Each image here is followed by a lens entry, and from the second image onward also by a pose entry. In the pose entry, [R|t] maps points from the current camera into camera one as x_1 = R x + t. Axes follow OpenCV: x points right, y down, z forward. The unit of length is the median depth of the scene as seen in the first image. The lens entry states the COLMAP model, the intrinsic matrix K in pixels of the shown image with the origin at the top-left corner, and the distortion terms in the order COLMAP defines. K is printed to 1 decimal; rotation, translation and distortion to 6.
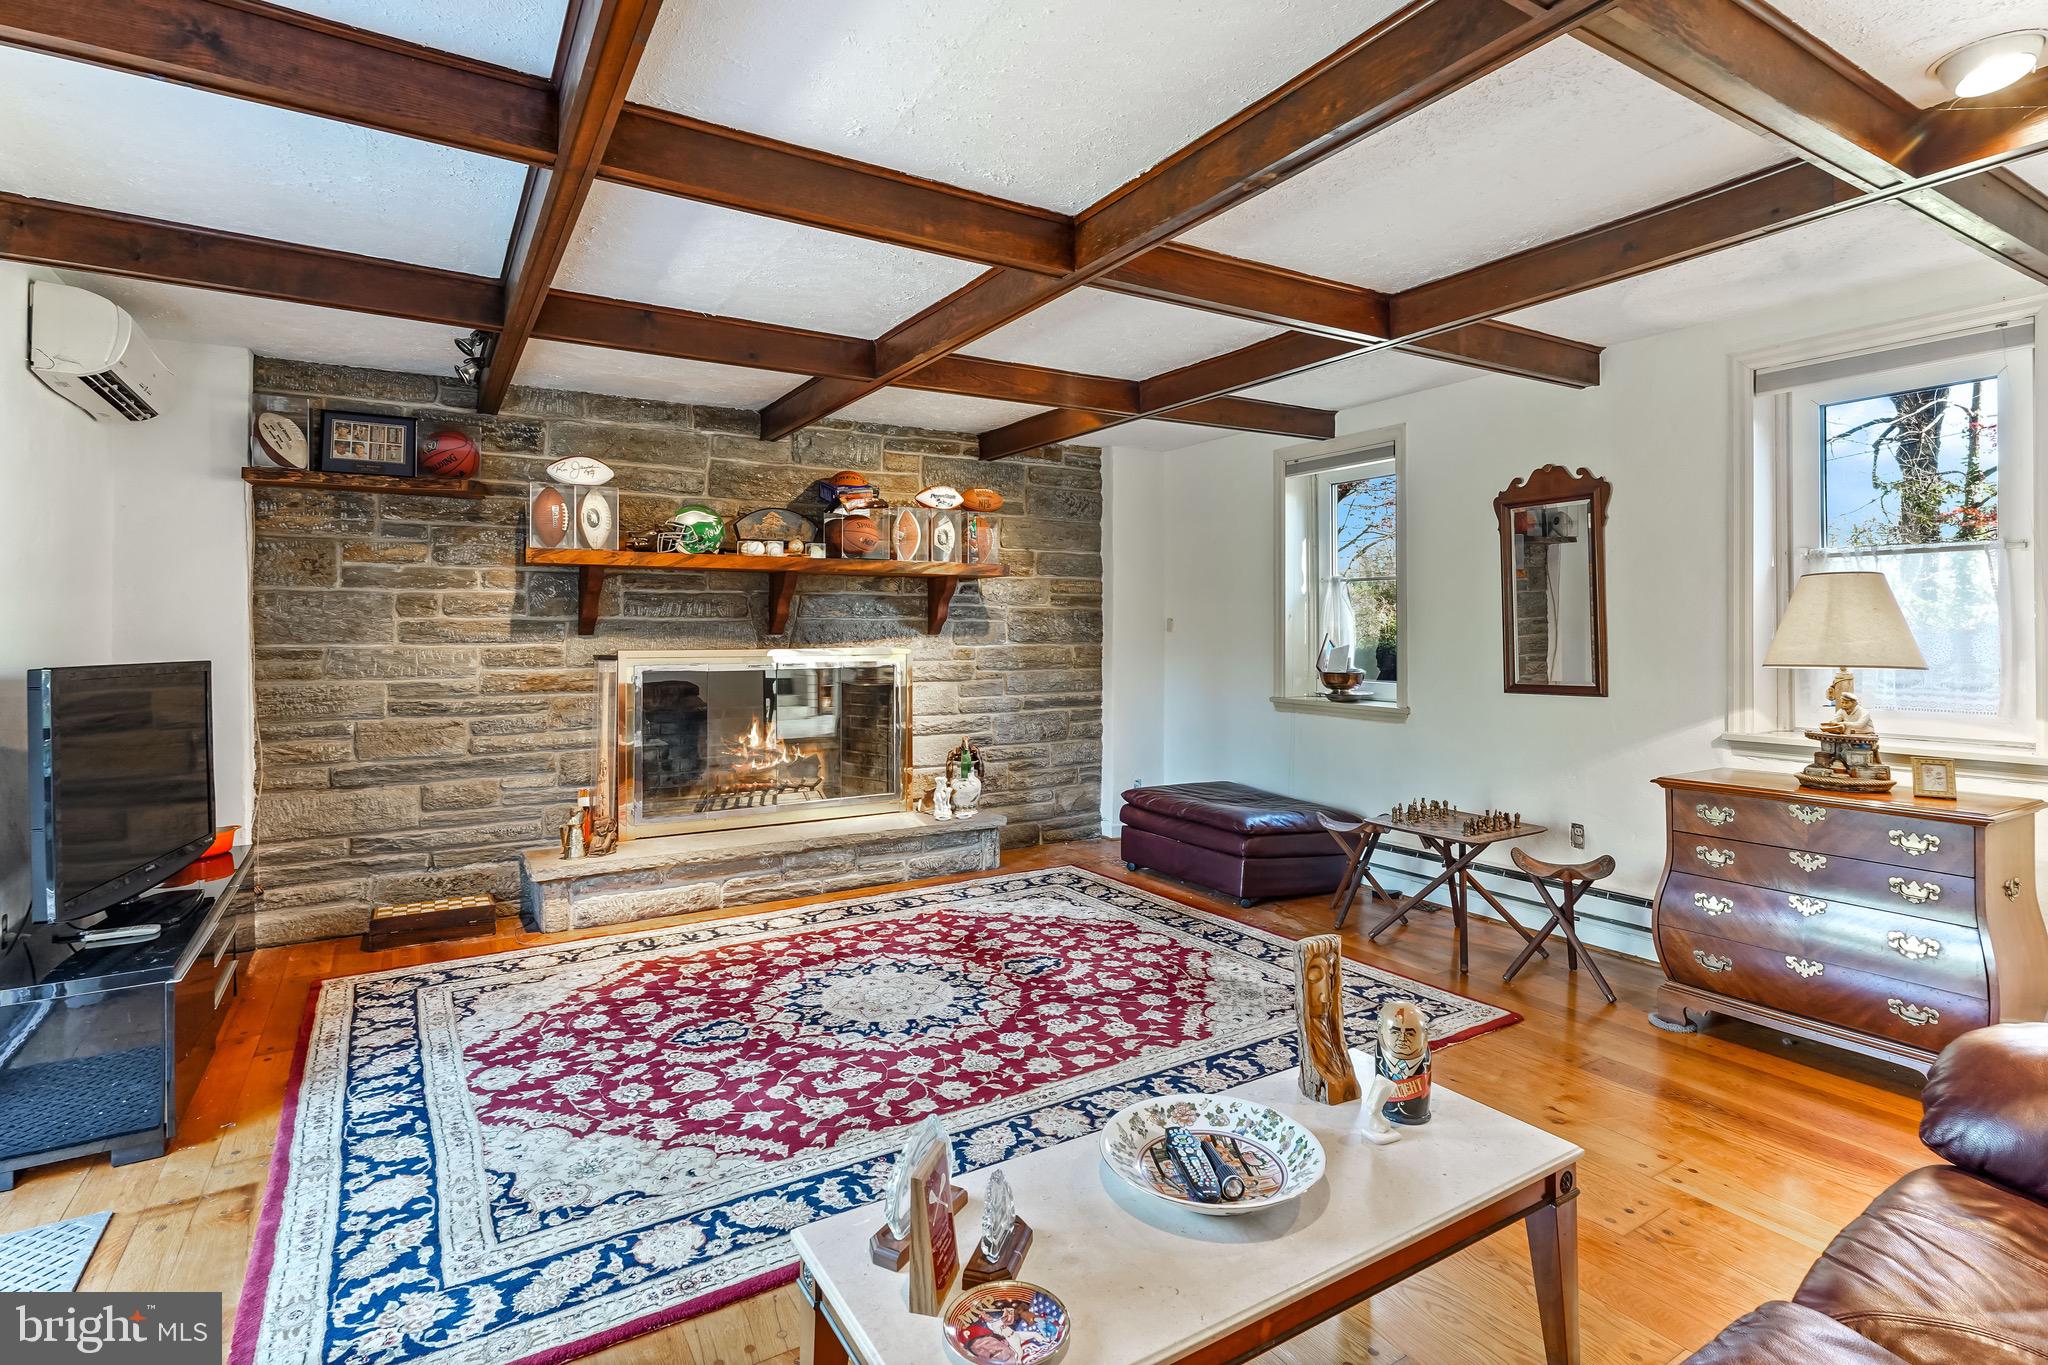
lens RADIAL K [[995.8, 0, 1011.1], [0, 995.8, 623.9], [0, 0, 1]] dist [-0.008061, 0.002925]
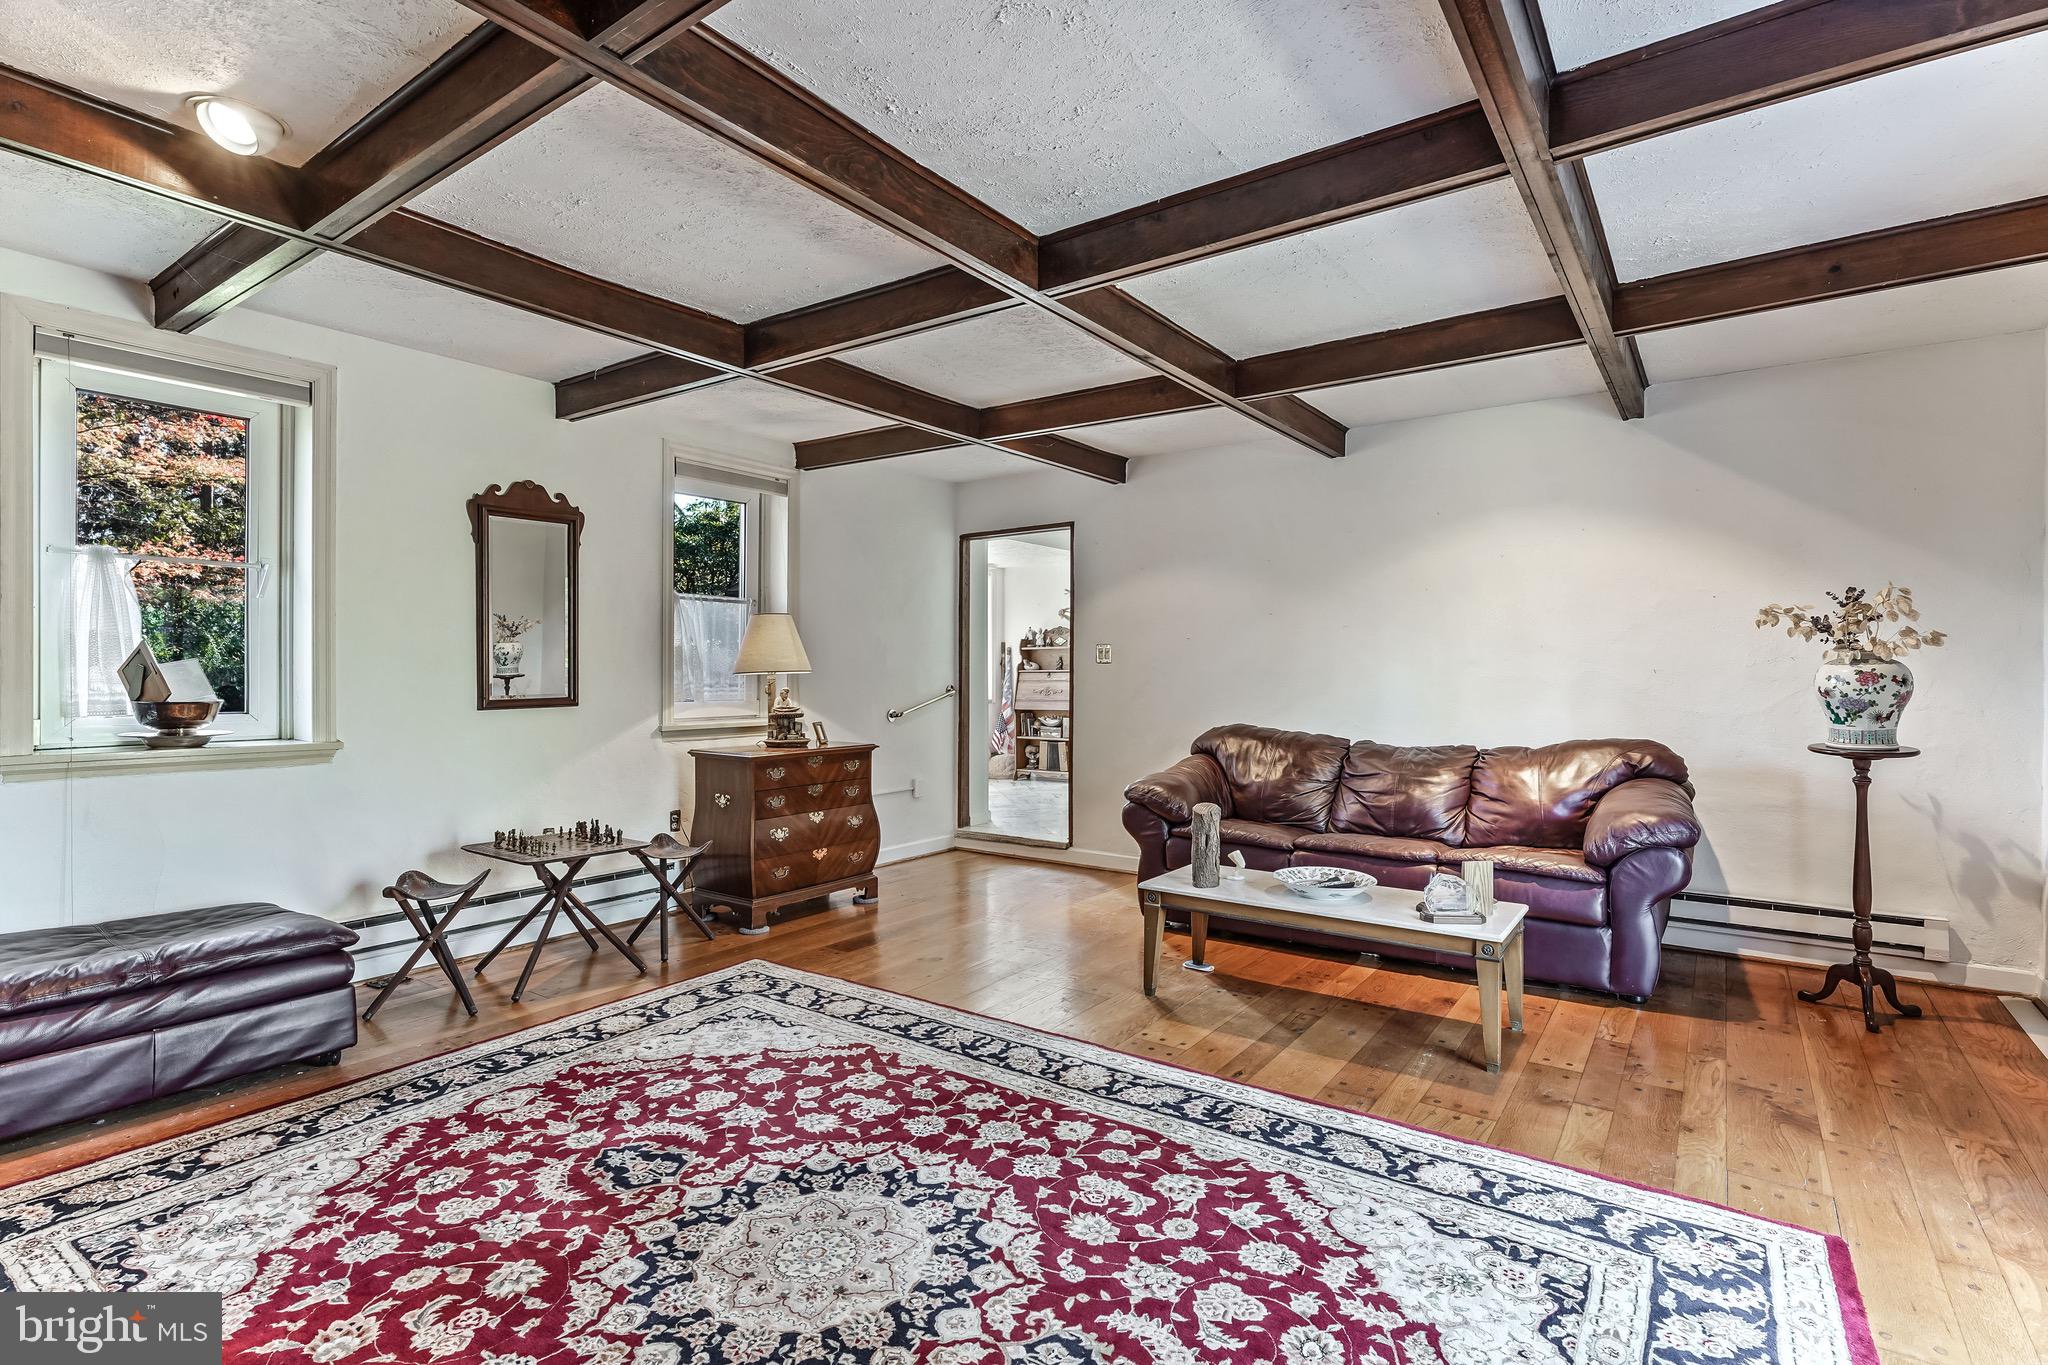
lens RADIAL K [[995.8, 0, 1011.4], [0, 995.8, 688.5], [0, 0, 1]] dist [-0.008061, 0.002925]
pose [[-0.395153, -0.017953, 0.918440, -0.606782], [-0.011384, 0.999828, 0.014646, 0.031846], [-0.918545, -0.004668, -0.395290, 0.986458]]
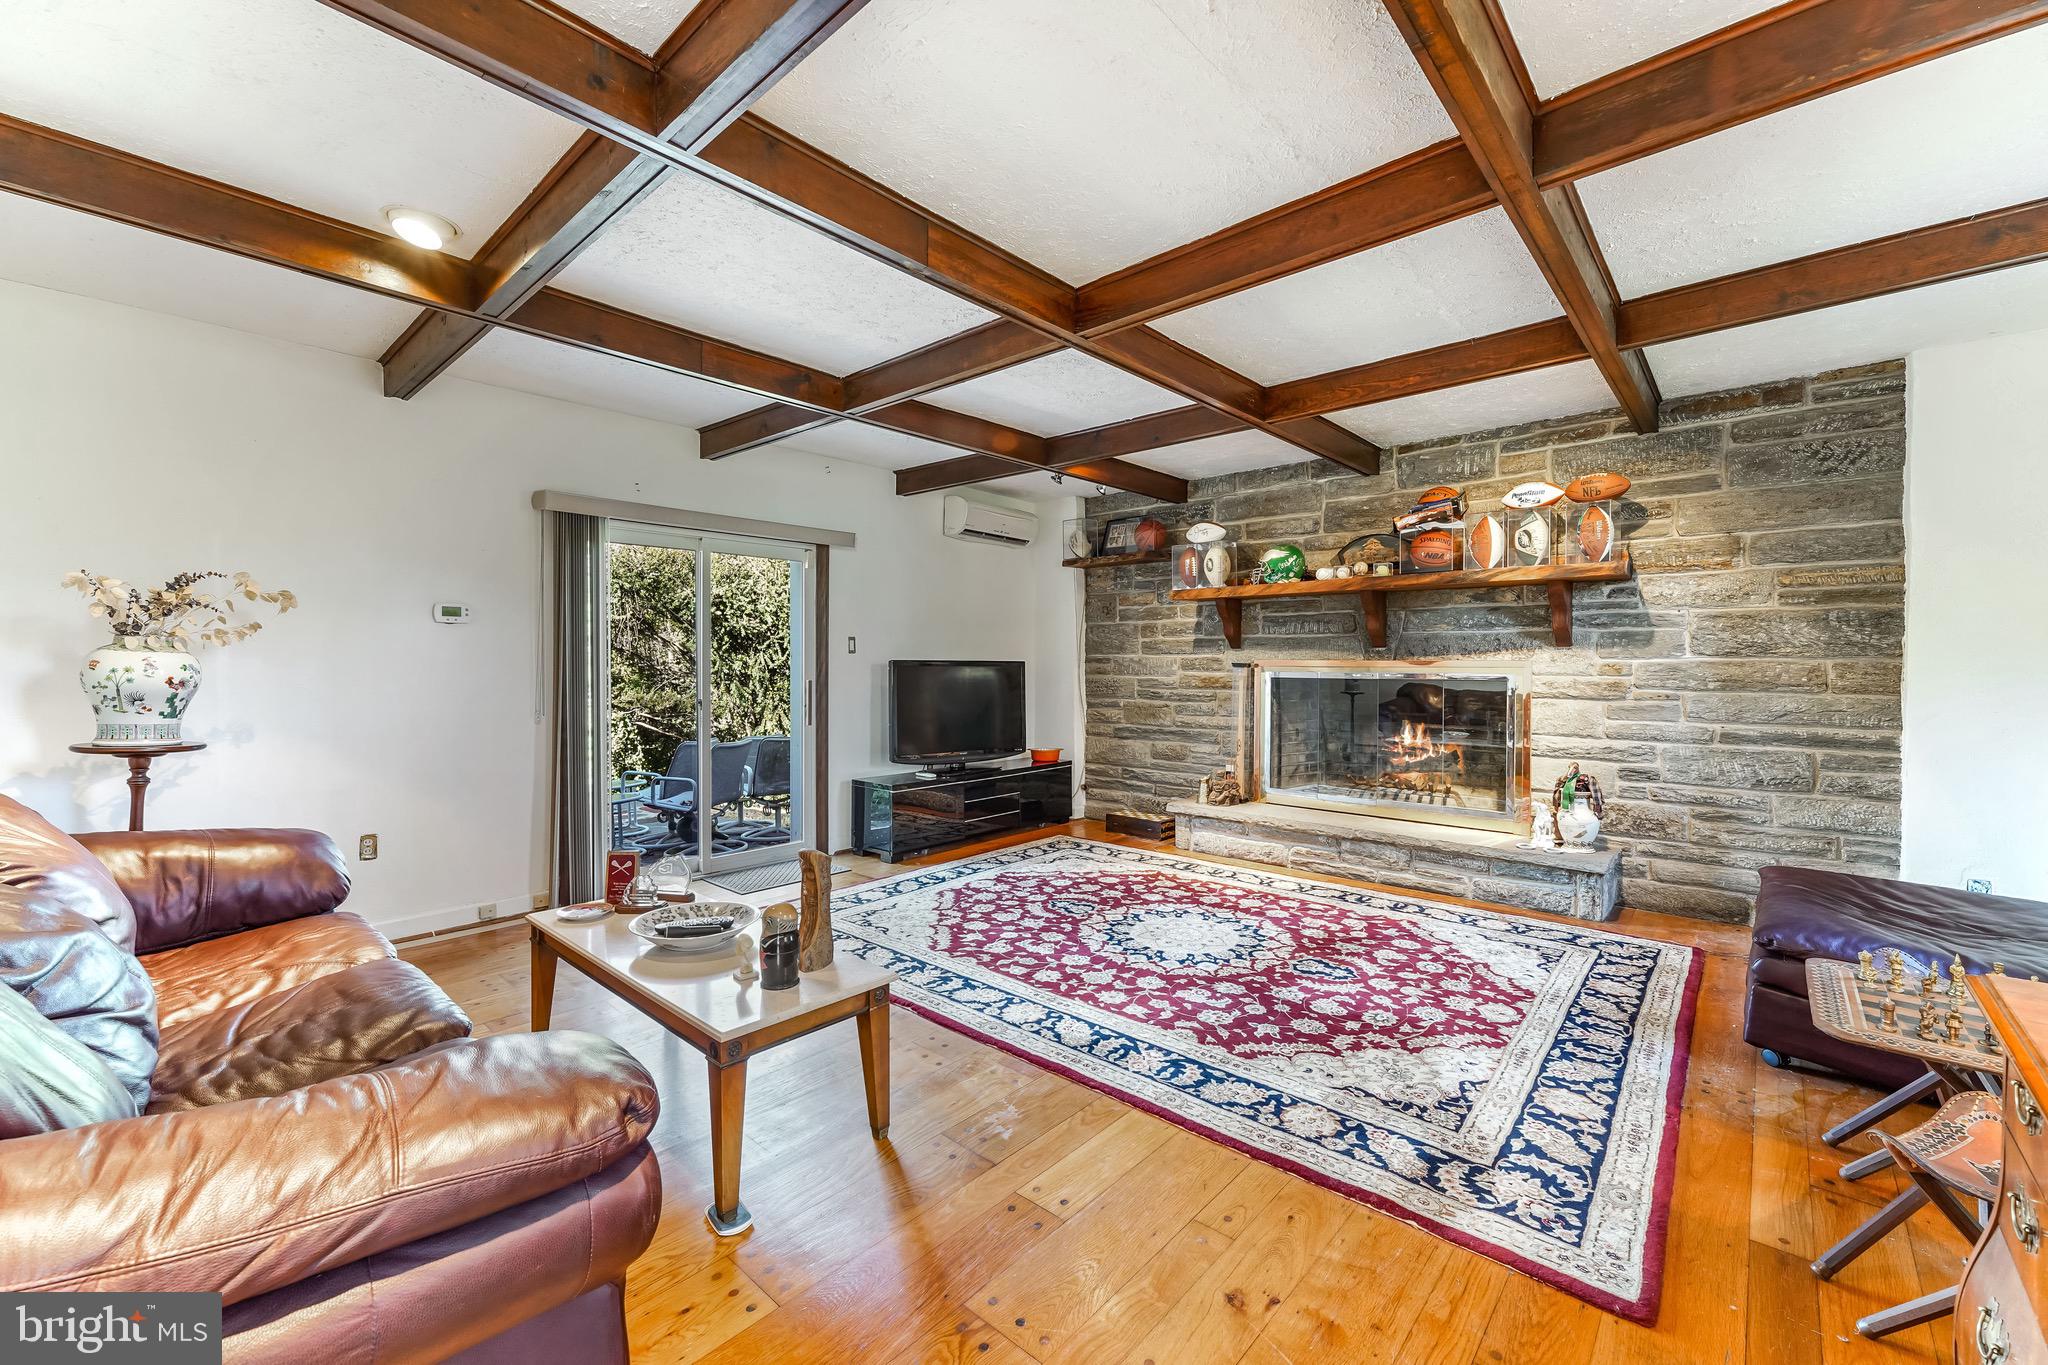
lens RADIAL K [[824.2, 0, 1010.7], [0, 824.2, 667.8], [0, 0, 1]] dist [0.001673, 0.000739]
pose [[0.287168, 0.012816, -0.957794, 0.694922], [0.006397, 0.999863, 0.015297, 0.021726], [0.957859, -0.010520, 0.287047, 0.440156]]
